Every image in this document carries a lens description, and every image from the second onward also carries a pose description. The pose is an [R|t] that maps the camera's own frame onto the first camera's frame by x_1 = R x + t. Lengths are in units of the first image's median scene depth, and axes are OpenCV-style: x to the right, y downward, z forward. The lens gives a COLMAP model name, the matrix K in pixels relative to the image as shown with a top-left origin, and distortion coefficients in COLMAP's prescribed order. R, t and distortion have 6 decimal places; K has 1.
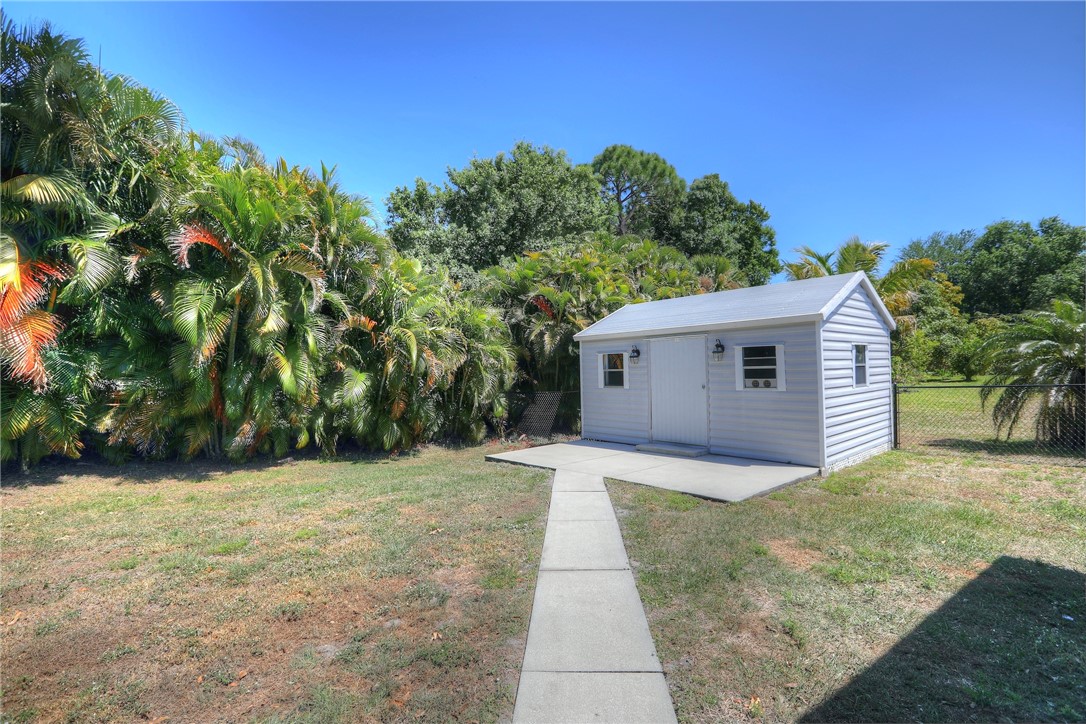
lens RADIAL K [[550.8, 0, 544.9], [0, 550.8, 357.3], [0, 0, 1]] dist [-0.028095, -0.000169]
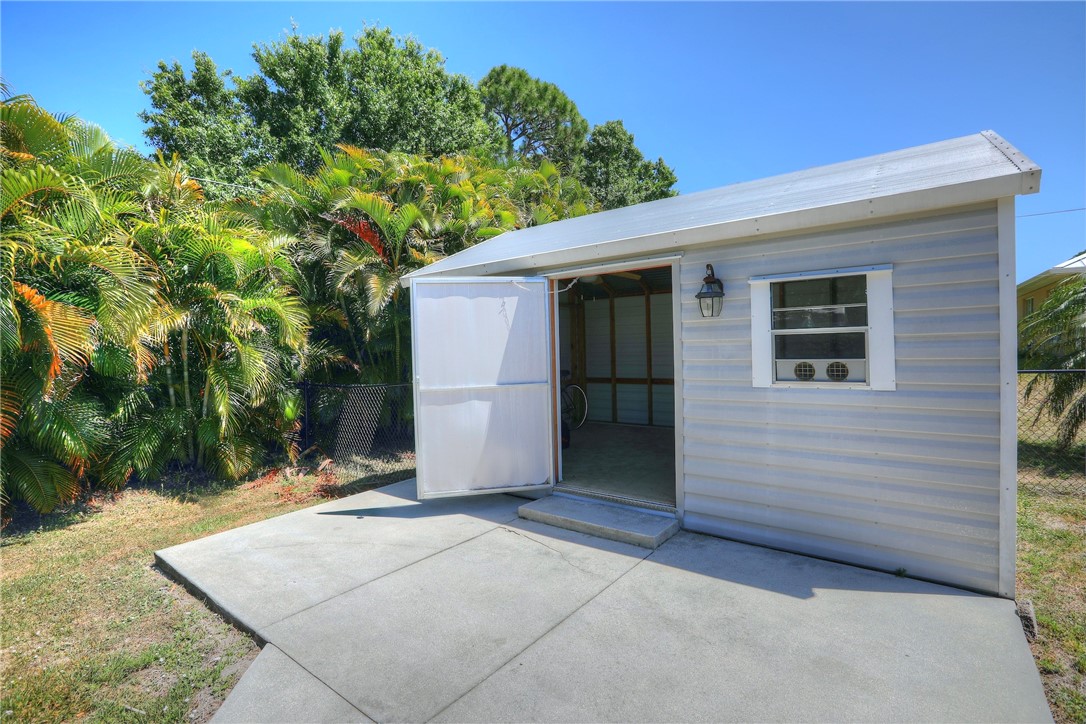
lens RADIAL K [[550.8, 0, 544.9], [0, 550.8, 357.3], [0, 0, 1]] dist [-0.028095, -0.000169]
pose [[0.982900, -0.012447, 0.183718, 0.073074], [0.004053, 0.998933, 0.045995, 0.011245], [-0.184094, -0.044464, 0.981902, 0.387592]]
